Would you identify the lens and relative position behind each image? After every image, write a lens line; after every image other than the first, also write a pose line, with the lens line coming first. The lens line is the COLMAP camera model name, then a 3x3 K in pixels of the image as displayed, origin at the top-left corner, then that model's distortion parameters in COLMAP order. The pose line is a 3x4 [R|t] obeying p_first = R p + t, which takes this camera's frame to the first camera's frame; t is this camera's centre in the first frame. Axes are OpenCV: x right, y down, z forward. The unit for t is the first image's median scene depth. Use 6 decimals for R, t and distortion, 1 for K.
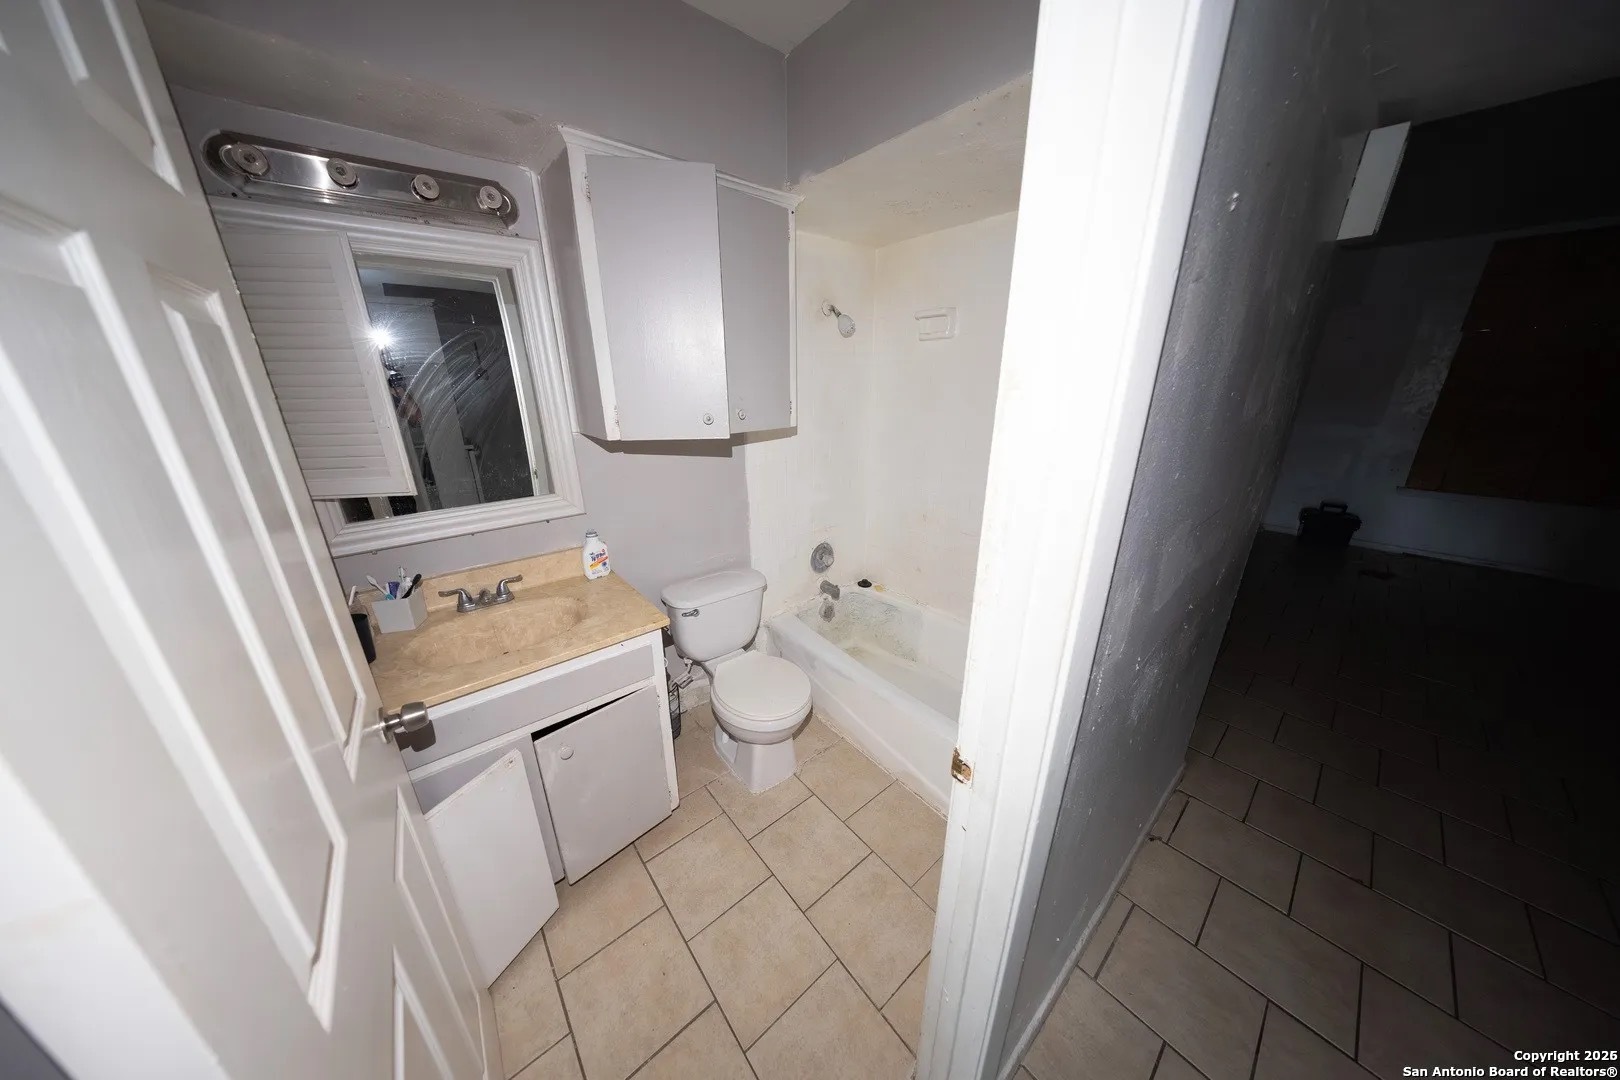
lens RADIAL K [[470.2, 0, 809.9], [0, 470.2, 541.3], [0, 0, 1]] dist [-0.005006, 0.000014]
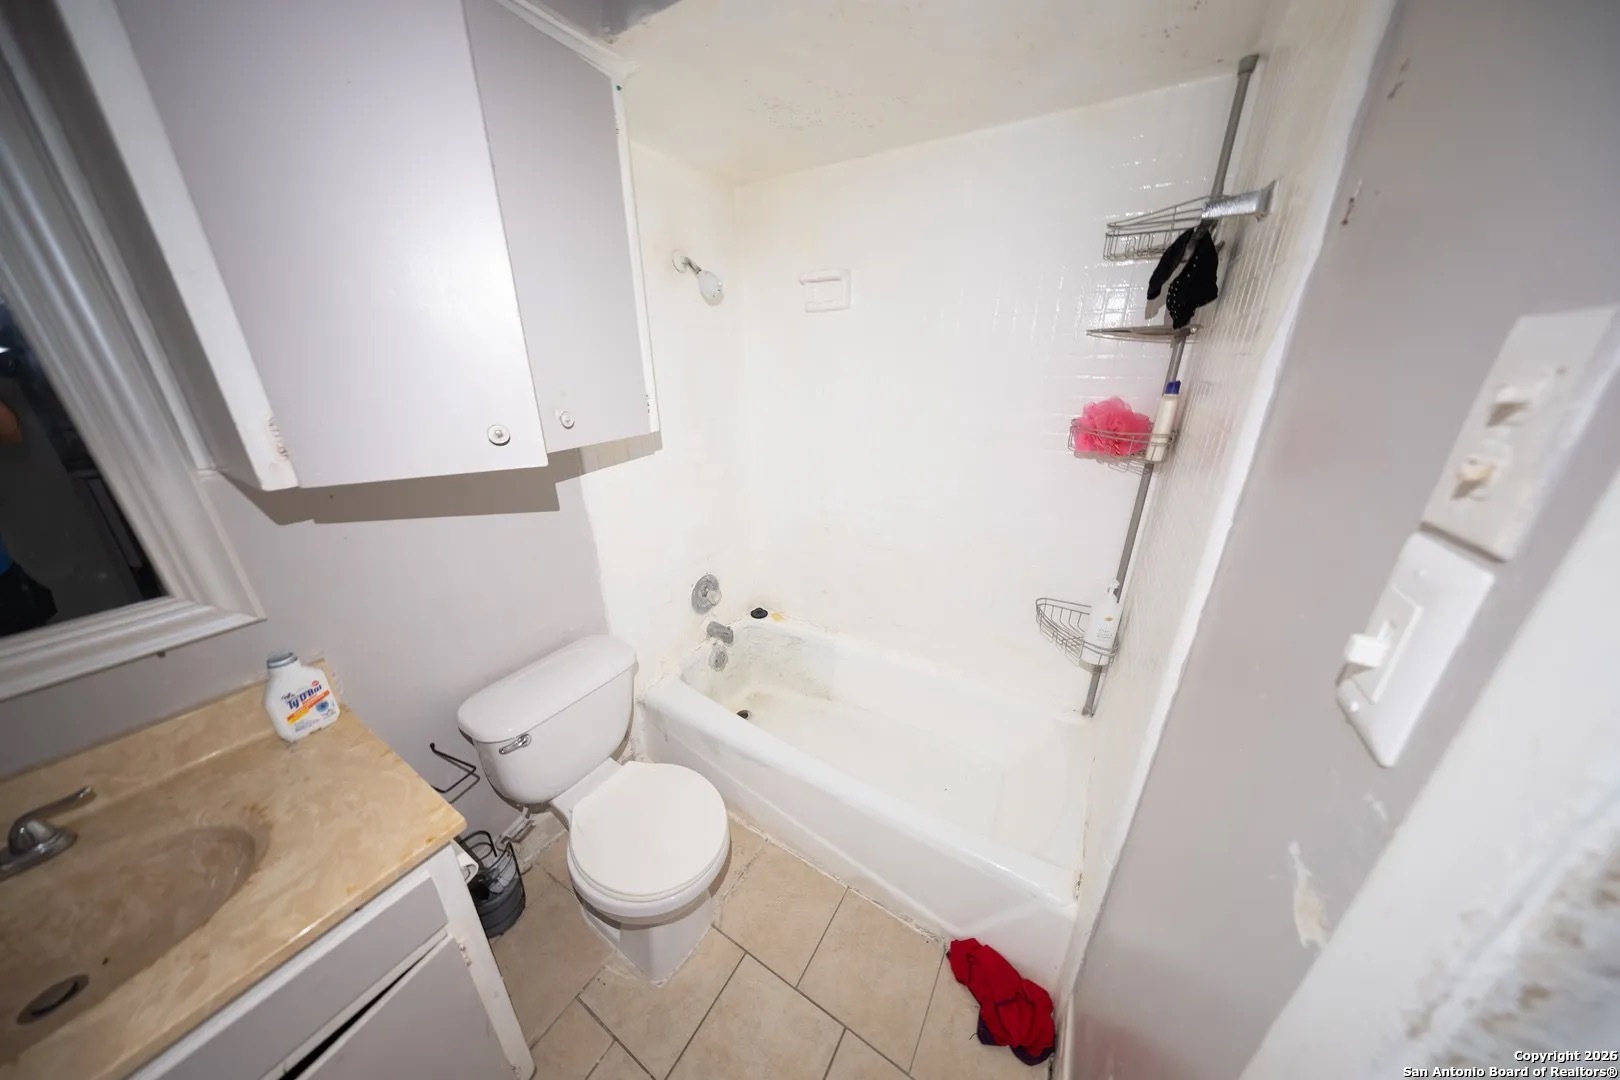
lens RADIAL K [[470.2, 0, 812.4], [0, 470.2, 535.9], [0, 0, 1]] dist [-0.005006, 0.000014]
pose [[0.947286, -0.109711, 0.301019, -0.034827], [0.102304, 0.993936, 0.040309, -0.087007], [-0.303616, -0.007388, 0.952766, 0.251793]]
